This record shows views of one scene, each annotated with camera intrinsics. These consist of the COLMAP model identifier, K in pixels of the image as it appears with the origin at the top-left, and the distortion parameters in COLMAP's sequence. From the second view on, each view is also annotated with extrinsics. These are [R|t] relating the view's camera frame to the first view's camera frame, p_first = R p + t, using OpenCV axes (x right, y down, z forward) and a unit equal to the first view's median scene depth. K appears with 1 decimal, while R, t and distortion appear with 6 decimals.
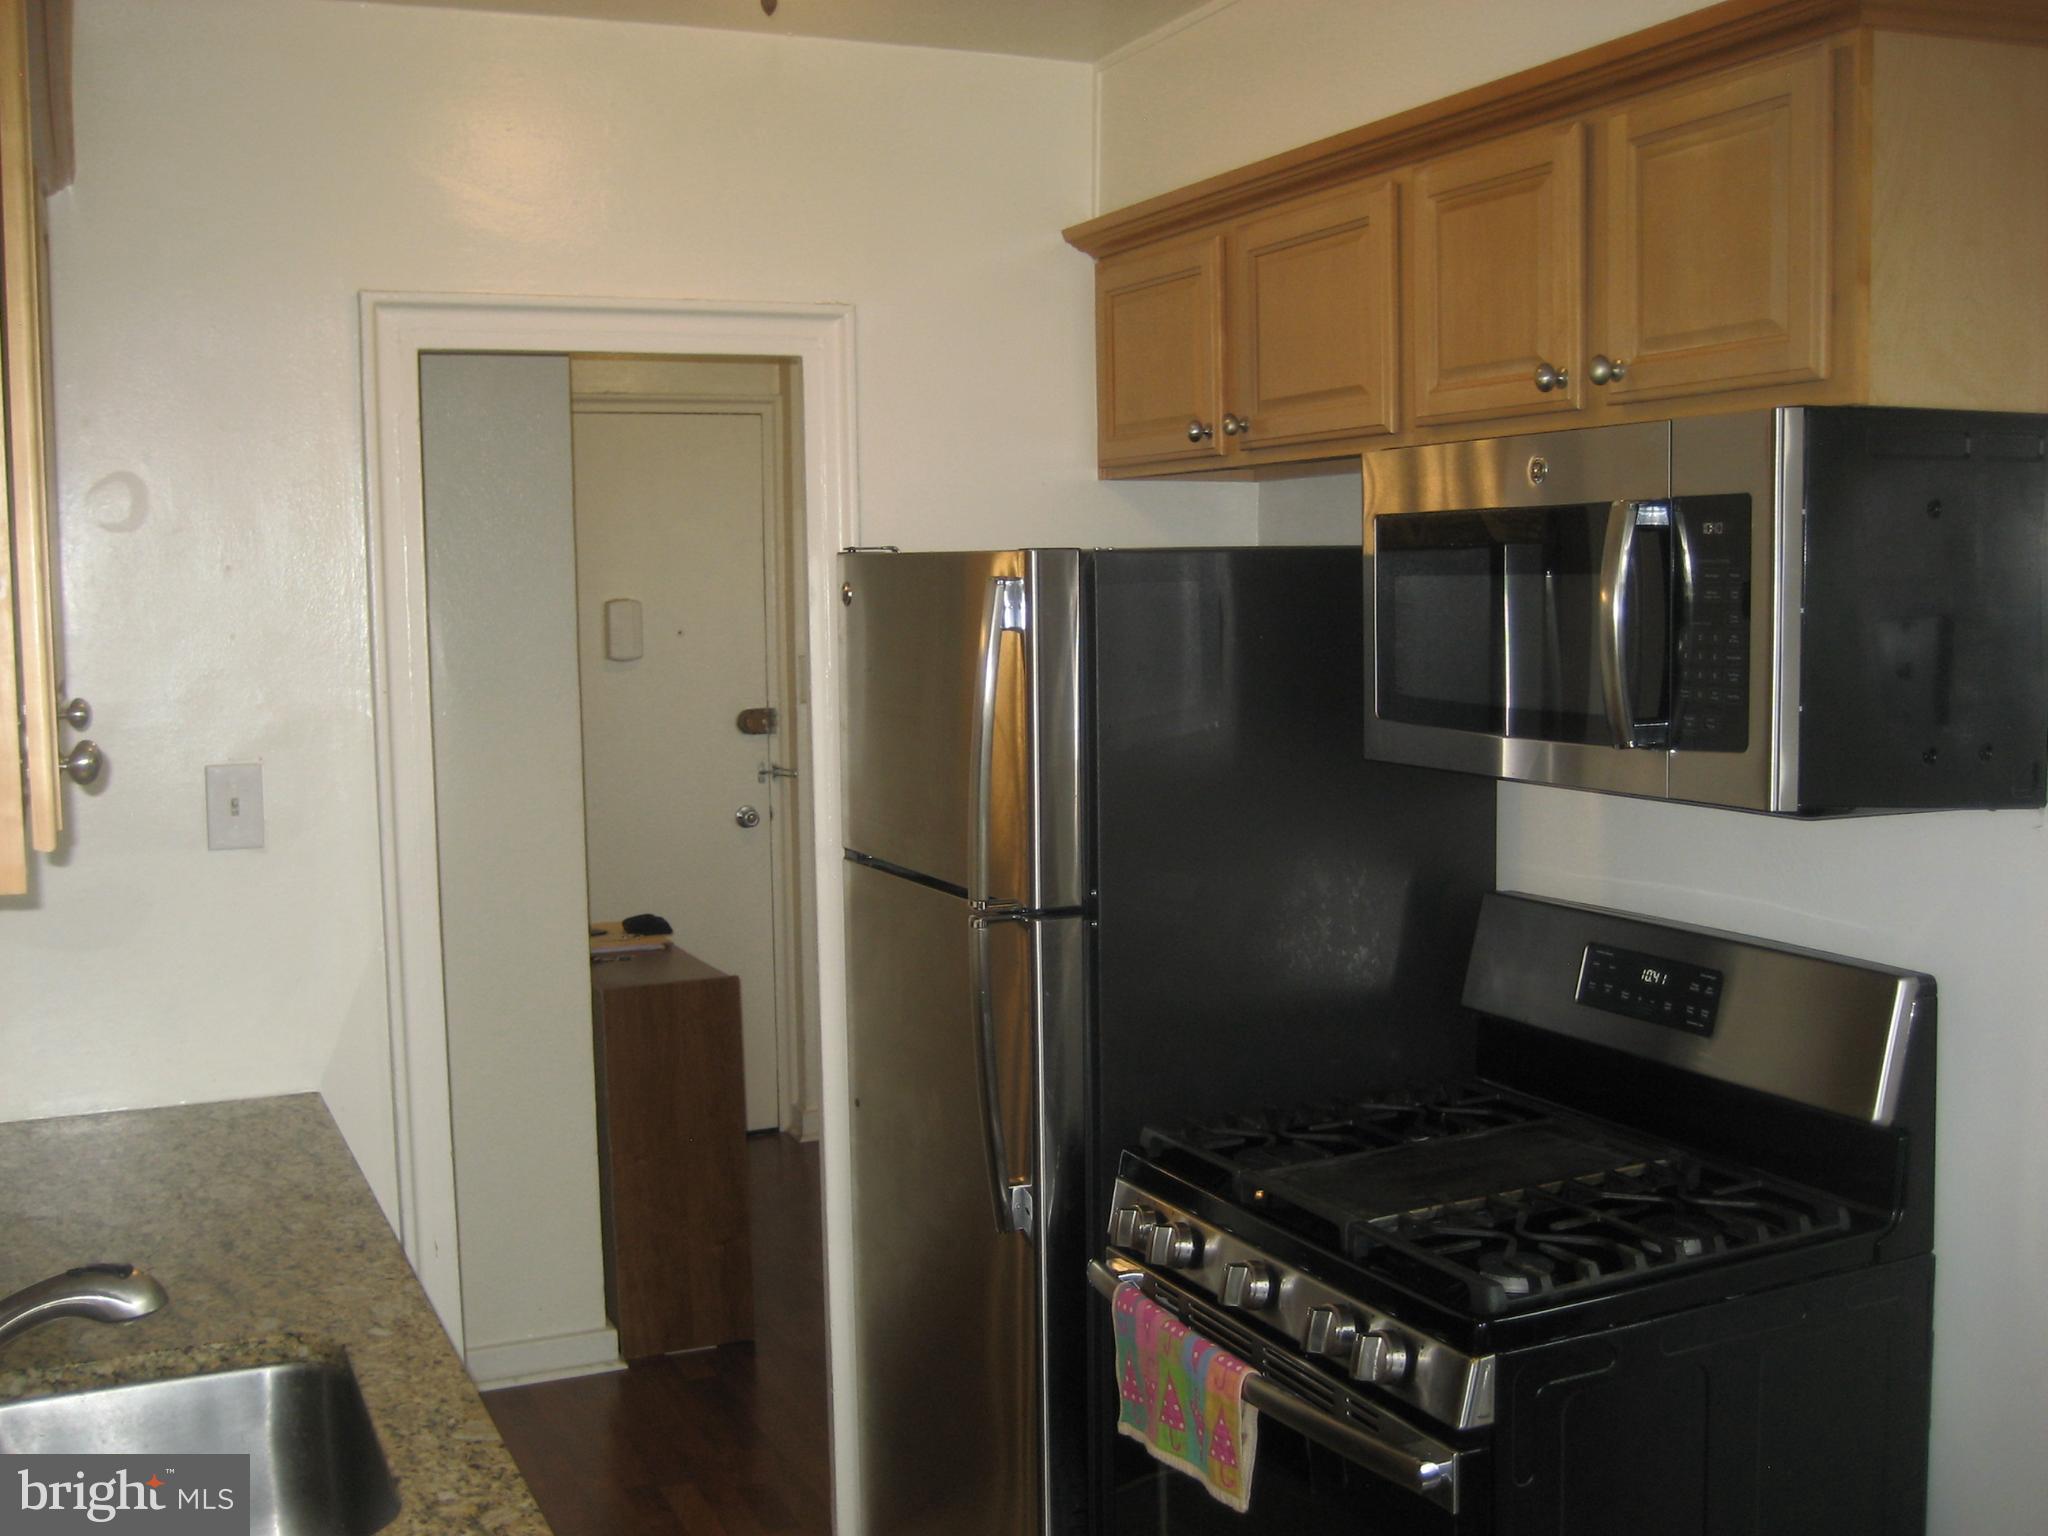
lens RADIAL K [[2103.3, 0, 998.1], [0, 2103.3, 780.2], [0, 0, 1]] dist [-0.139439, 0.176946]
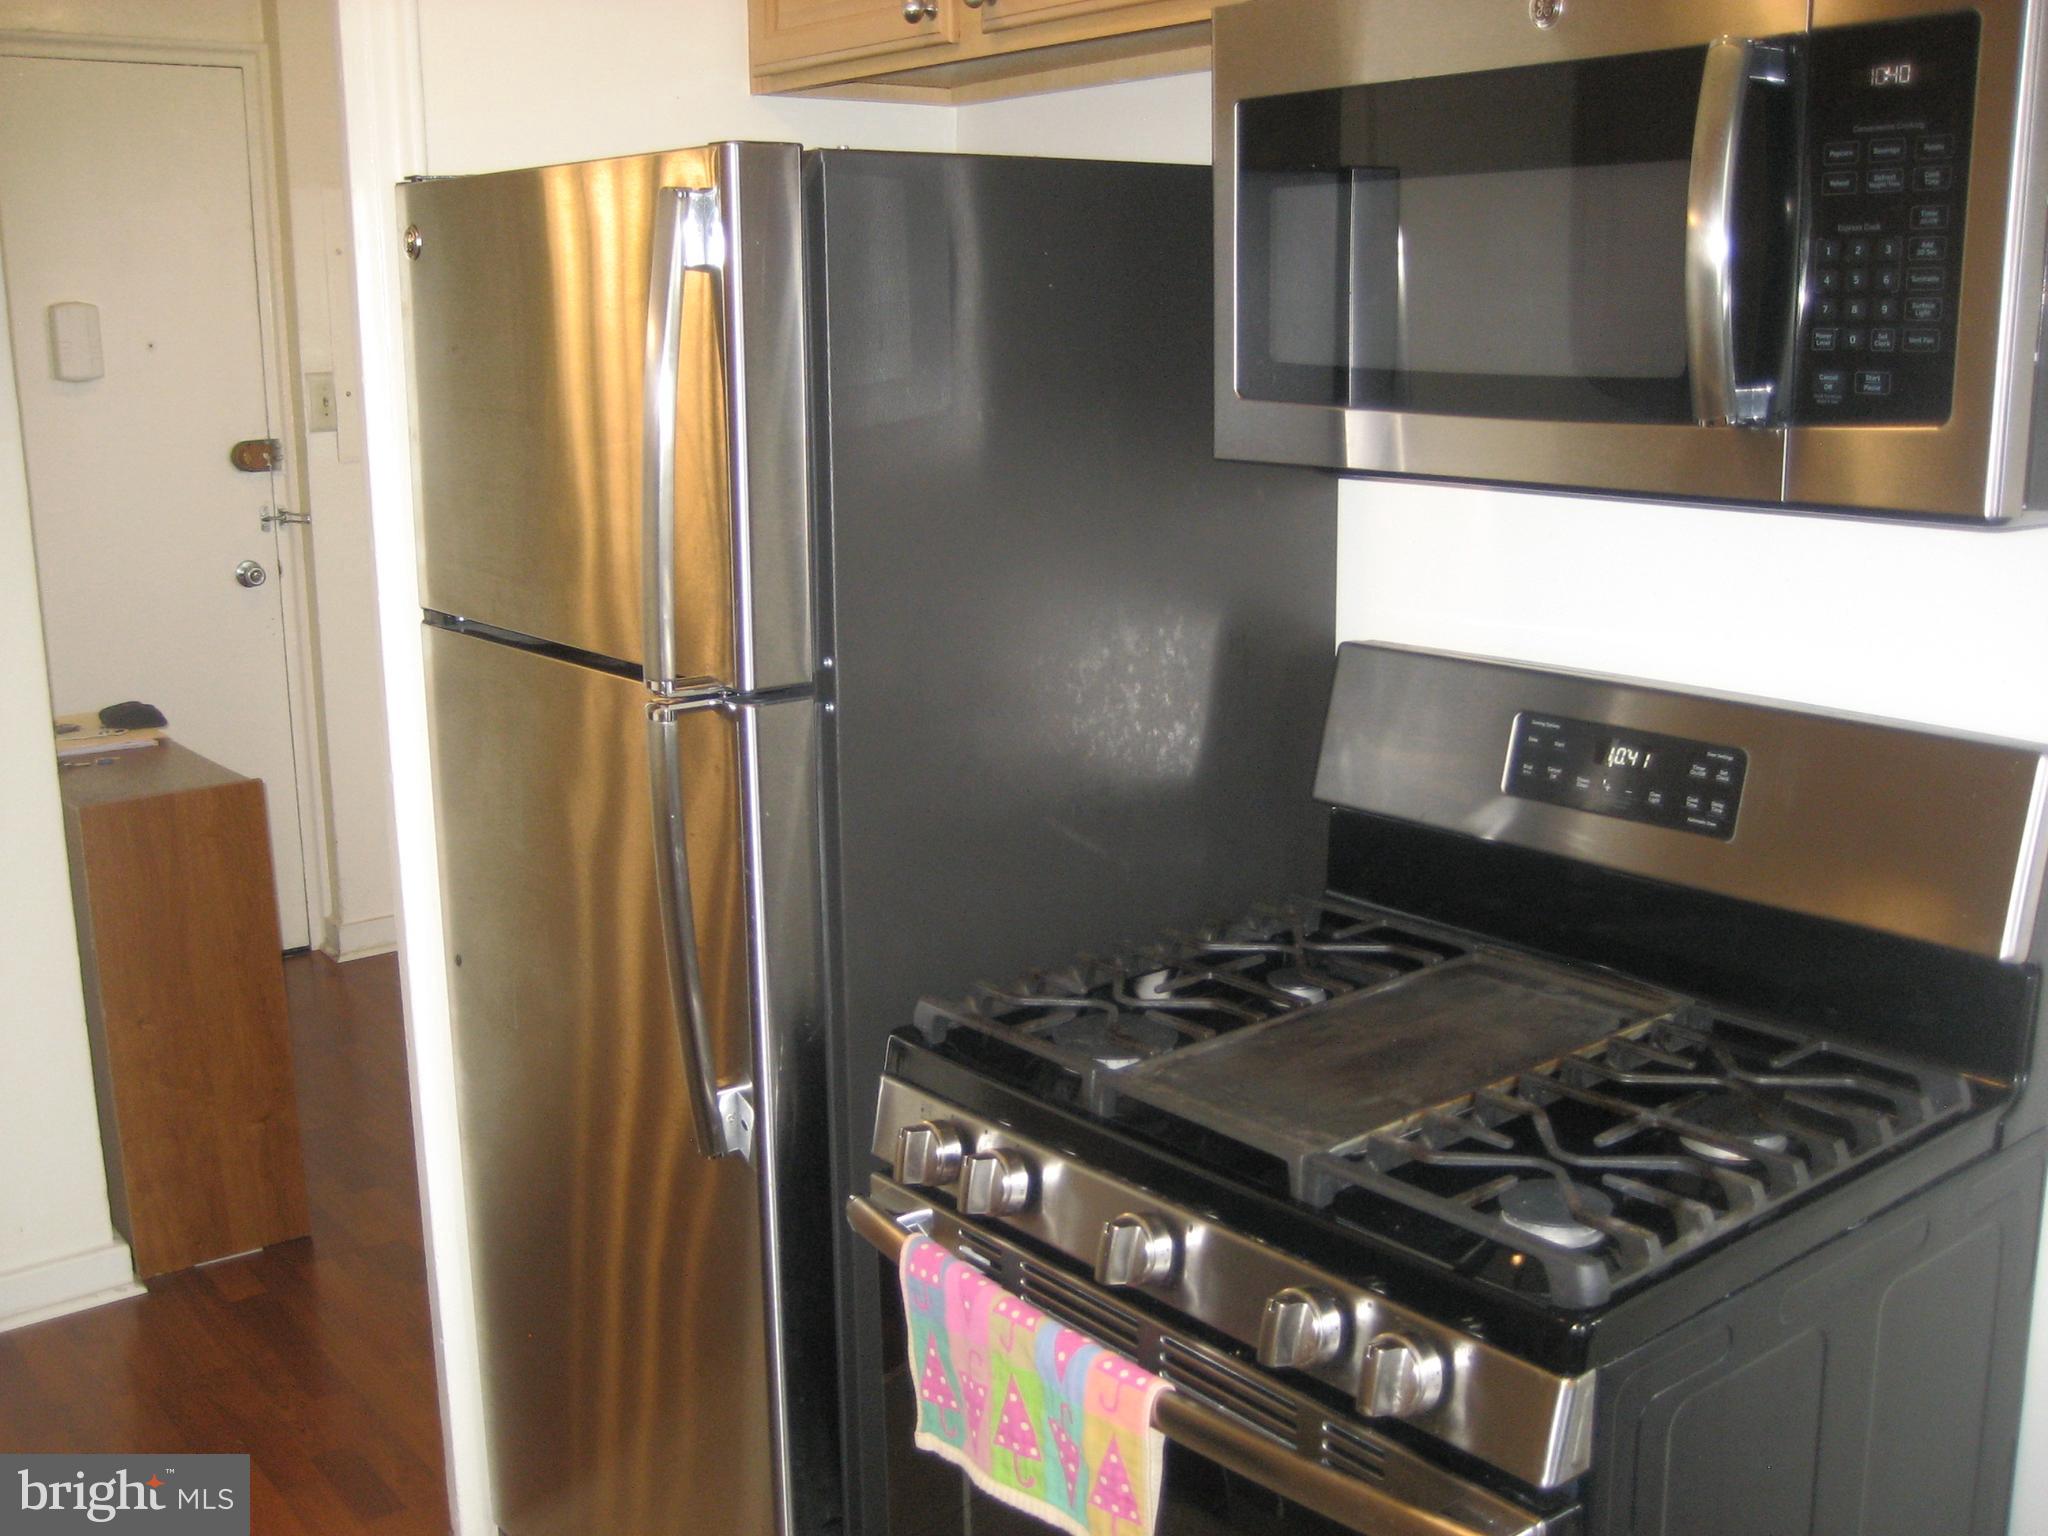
lens RADIAL K [[2103.3, 0, 998.1], [0, 2103.3, 780.2], [0, 0, 1]] dist [-0.139439, 0.176946]
pose [[0.971690, -0.047252, 0.231488, -0.061456], [0.019019, 0.992261, 0.122707, 0.009135], [-0.235494, -0.114830, 0.965068, 0.332462]]
